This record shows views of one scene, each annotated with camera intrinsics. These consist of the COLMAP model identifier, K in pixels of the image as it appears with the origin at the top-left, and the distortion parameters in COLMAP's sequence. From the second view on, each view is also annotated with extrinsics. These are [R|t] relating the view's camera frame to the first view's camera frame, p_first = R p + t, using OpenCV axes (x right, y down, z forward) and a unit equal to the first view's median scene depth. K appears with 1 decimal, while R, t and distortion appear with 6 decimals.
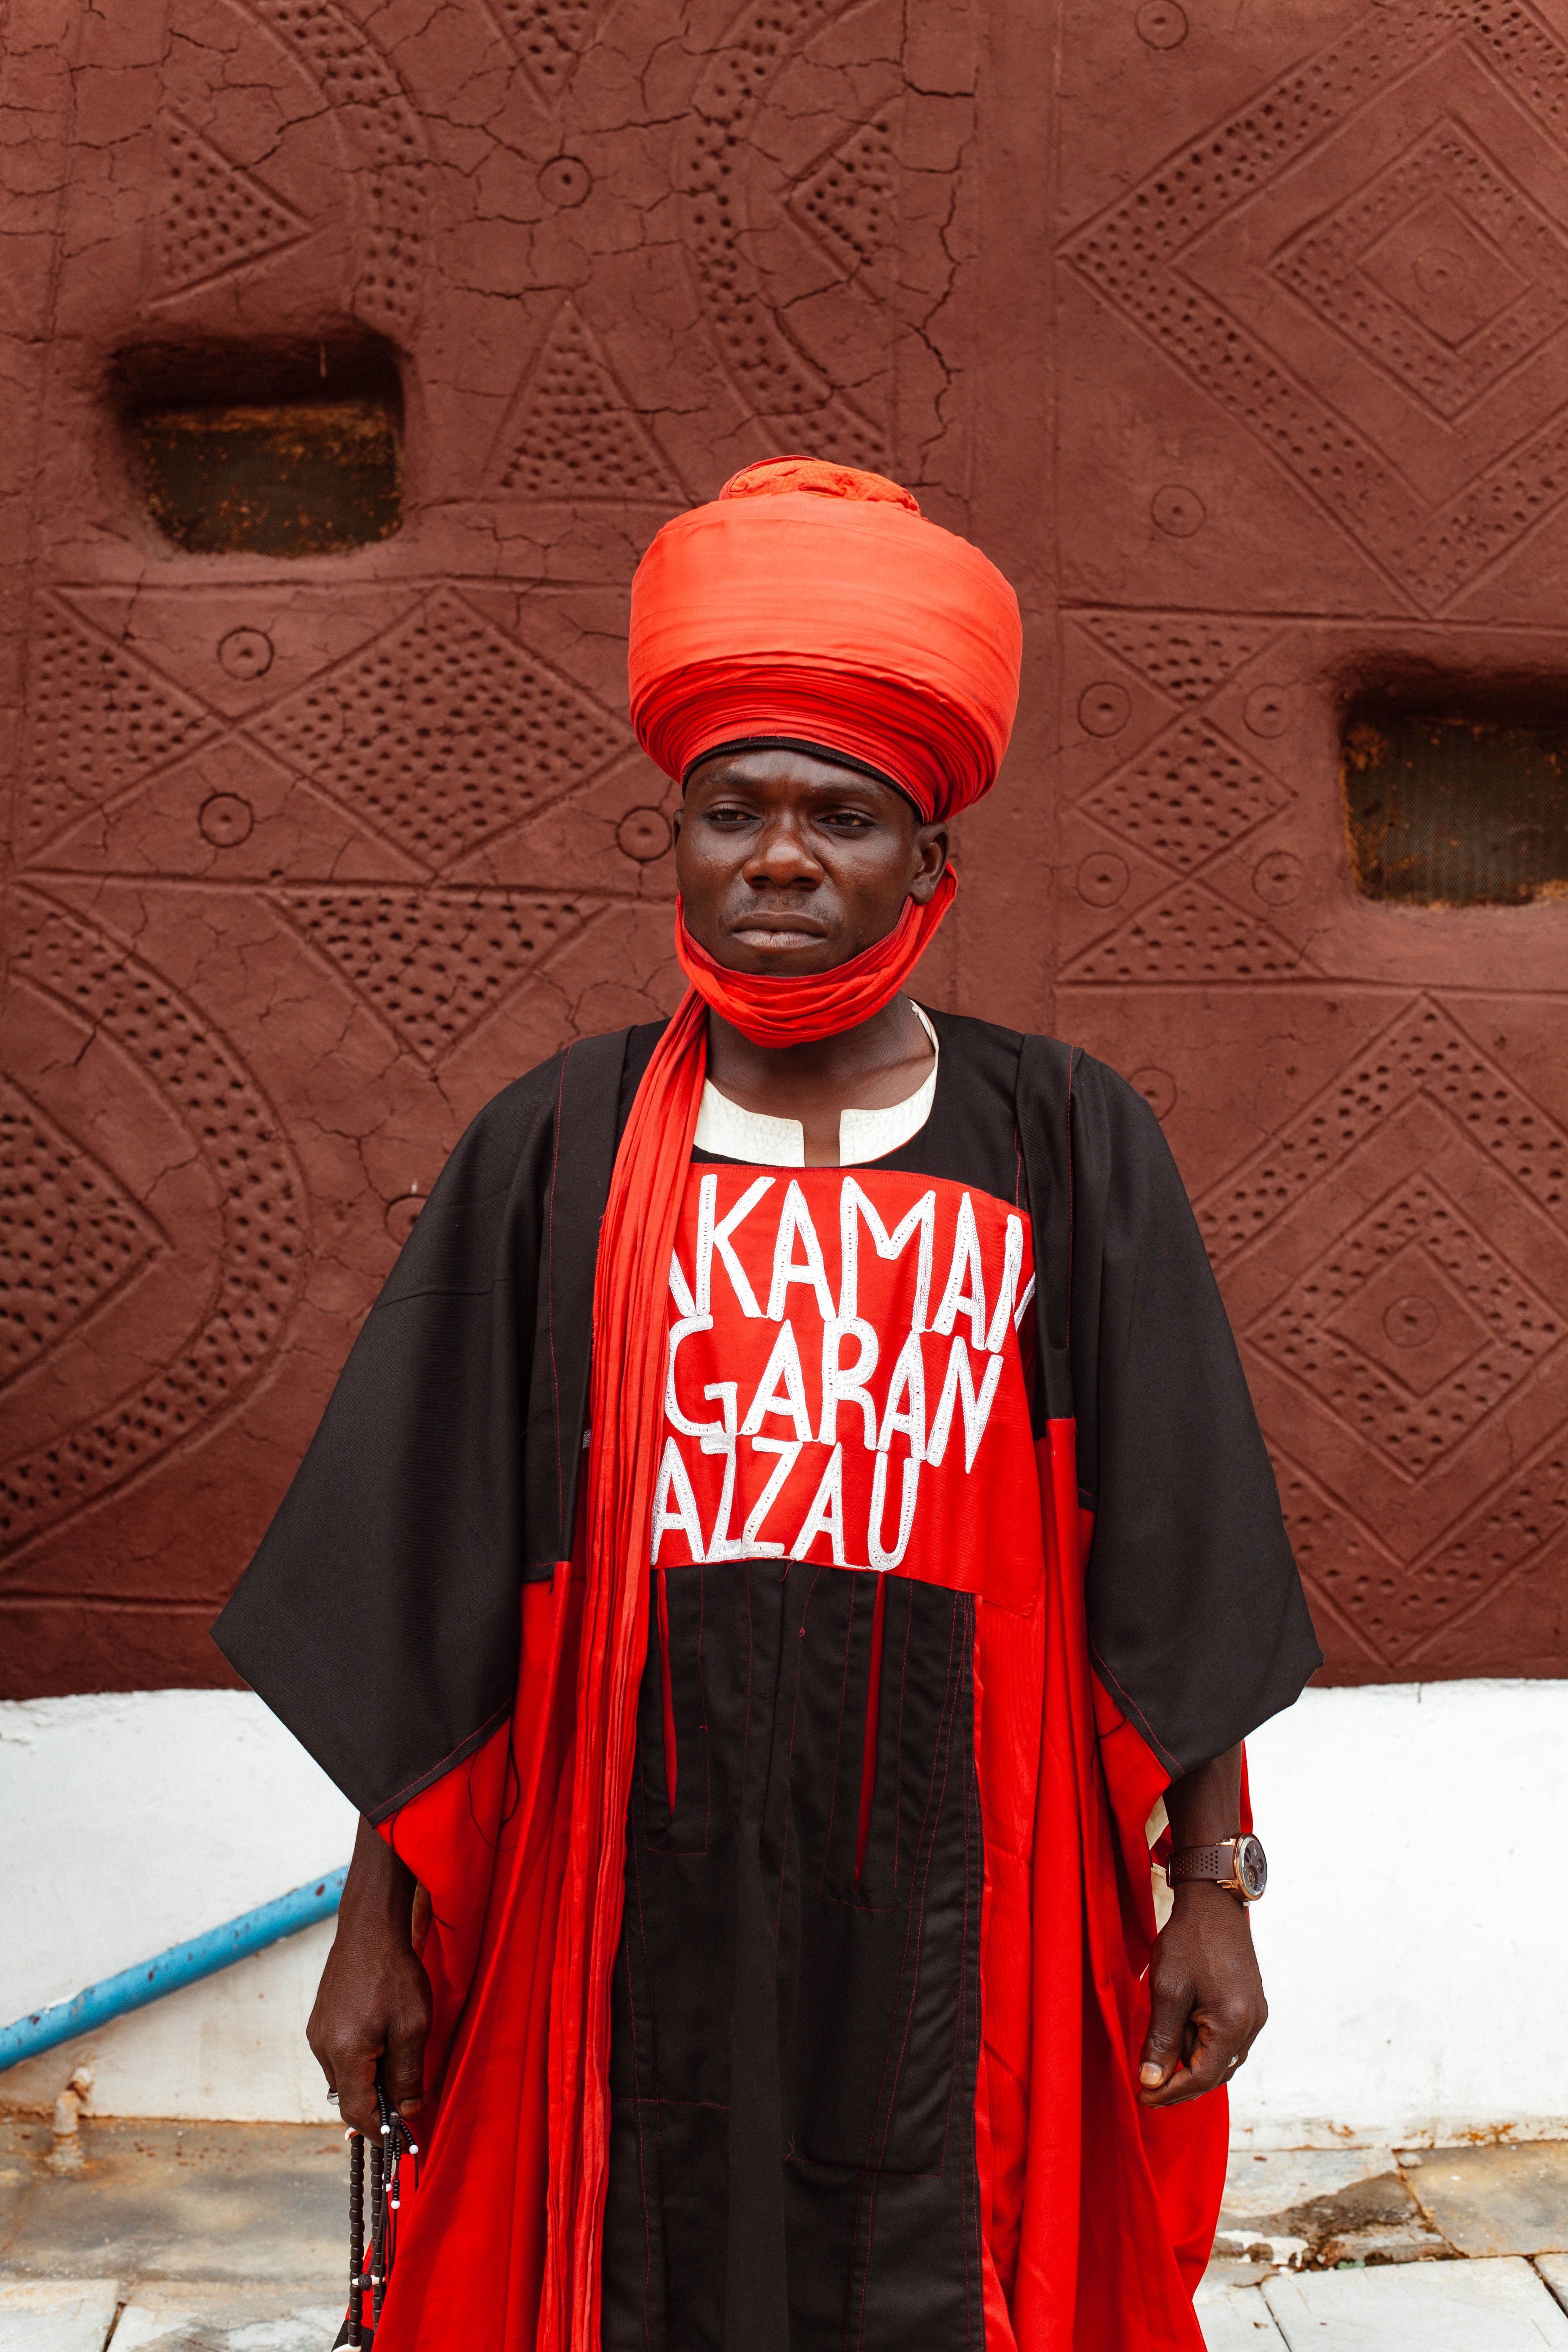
lens RADIAL K [[2220.8, 0, 959.4], [0, 2220.8, 1175.3], [0, 0, 1]] dist [-0.037881, 0.016209]
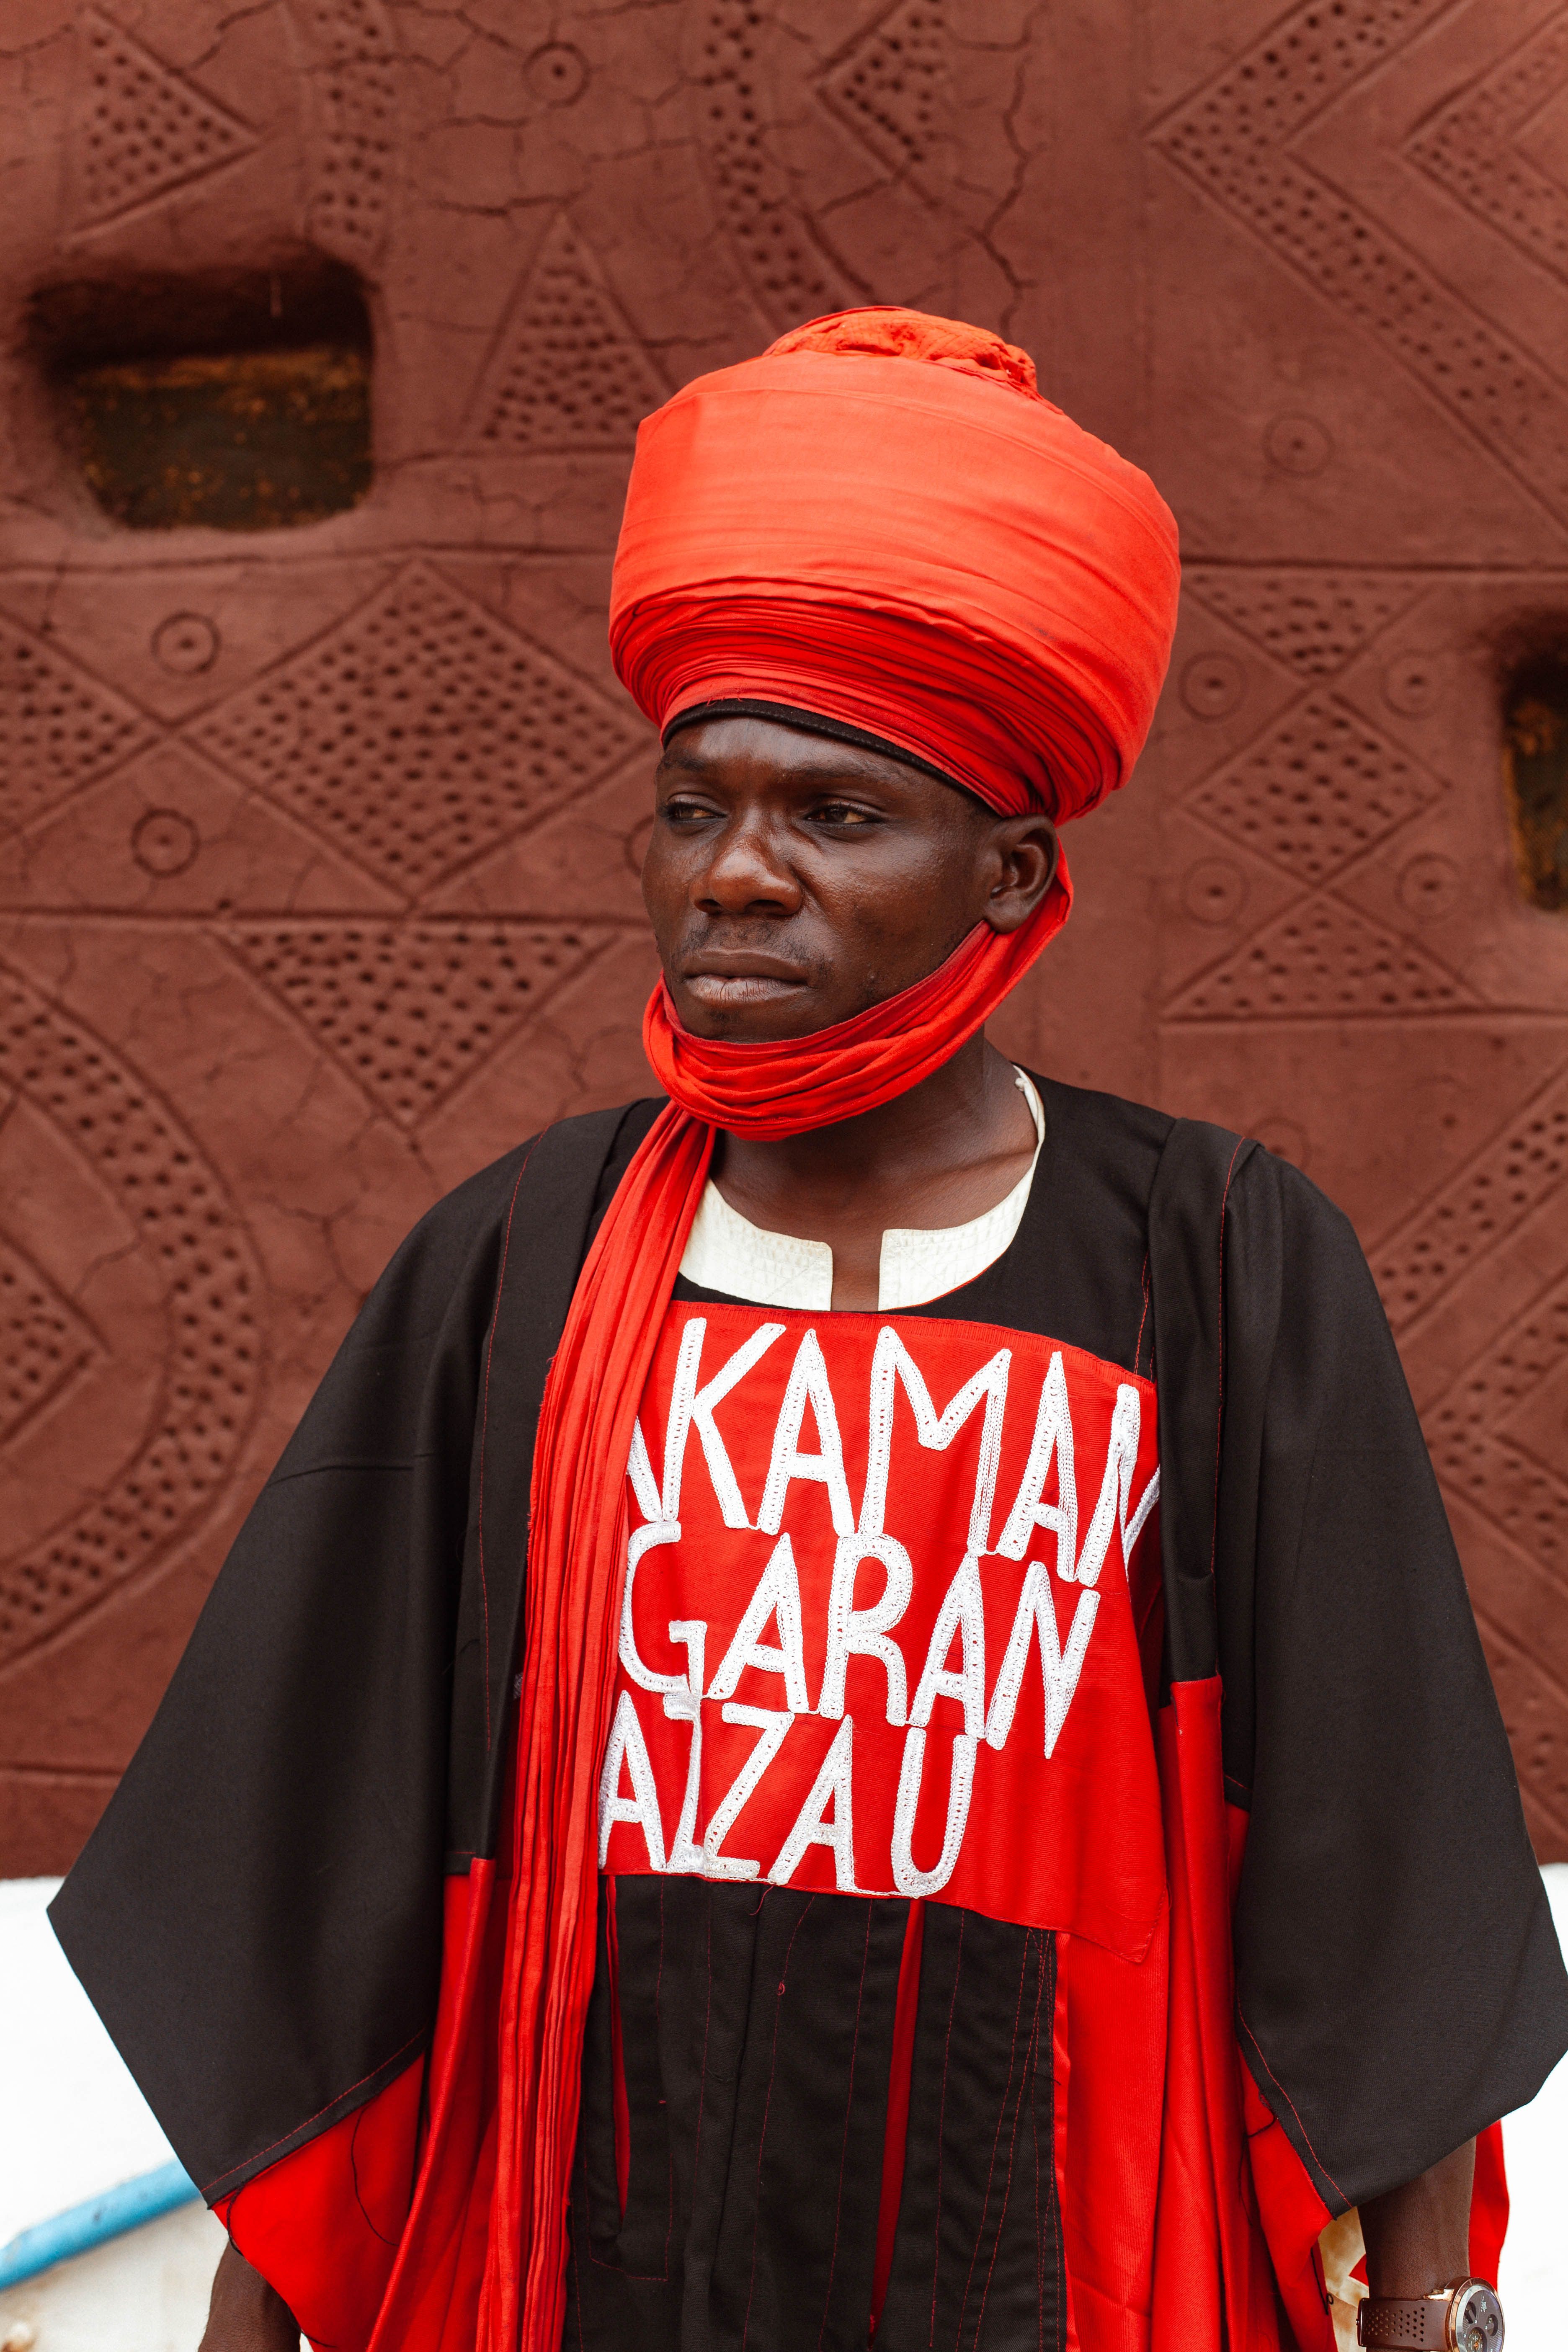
lens RADIAL K [[2220.8, 0, 959.4], [0, 2220.8, 1175.3], [0, 0, 1]] dist [-0.037881, 0.016209]
pose [[0.998945, -0.014839, -0.043458, 0.004297], [0.014360, 0.999833, -0.011314, -0.020580], [0.043619, 0.010678, 0.998991, 0.175206]]
